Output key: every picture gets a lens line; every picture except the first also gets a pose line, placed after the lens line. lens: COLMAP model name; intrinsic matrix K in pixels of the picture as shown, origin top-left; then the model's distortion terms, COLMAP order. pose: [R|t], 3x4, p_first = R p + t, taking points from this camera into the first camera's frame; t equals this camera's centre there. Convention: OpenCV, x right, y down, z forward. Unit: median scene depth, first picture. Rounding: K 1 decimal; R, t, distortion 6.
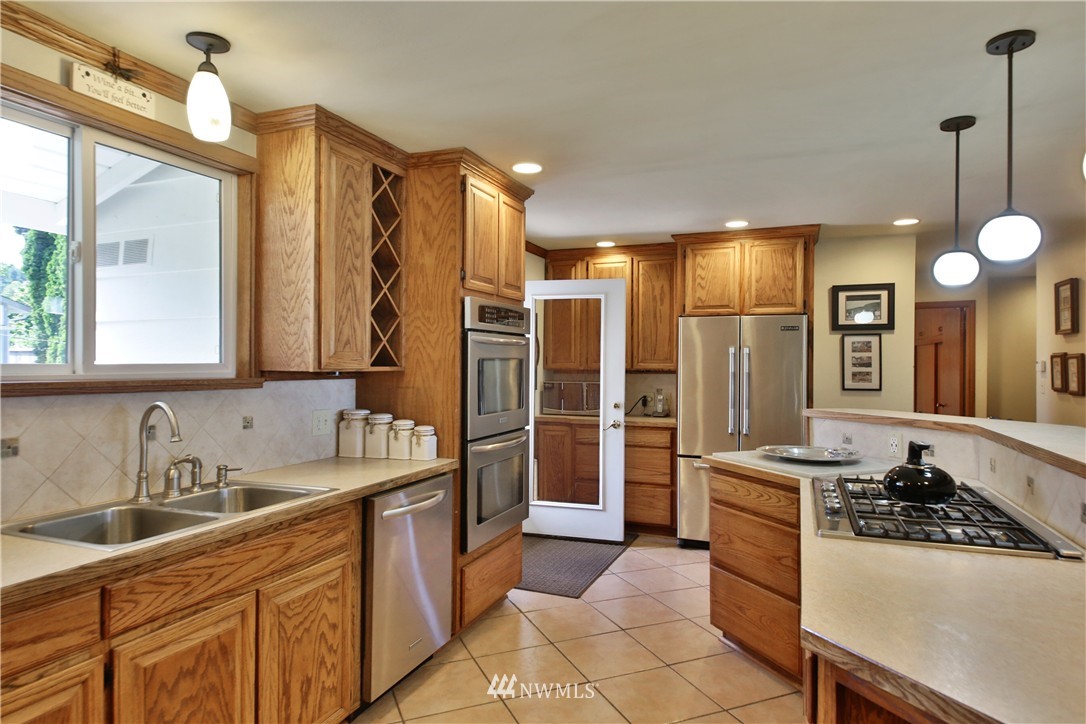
lens RADIAL K [[644.9, 0, 539.3], [0, 644.9, 359.9], [0, 0, 1]] dist [0.008777, 0.000353]
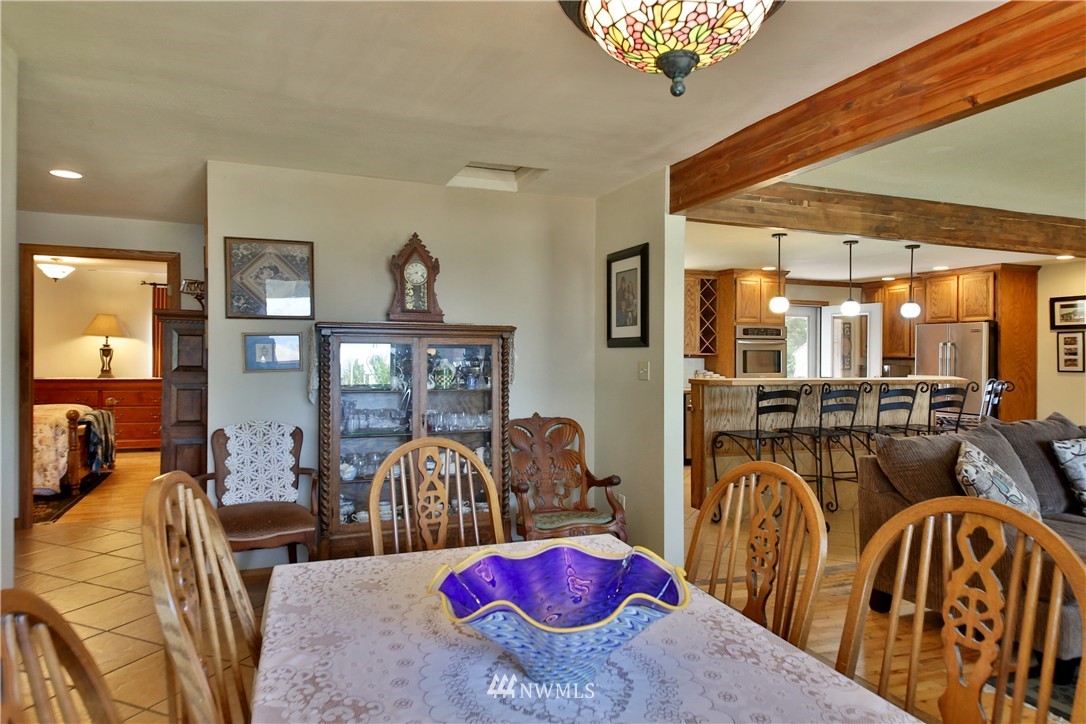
lens RADIAL K [[684.4, 0, 554.5], [0, 684.4, 351.3], [0, 0, 1]] dist [0.035864, -0.026257]
pose [[0.699052, -0.007906, -0.715027, 0.836977], [-0.001400, 0.999922, -0.012425, 0.023852], [0.715070, 0.009687, 0.698986, -0.887236]]
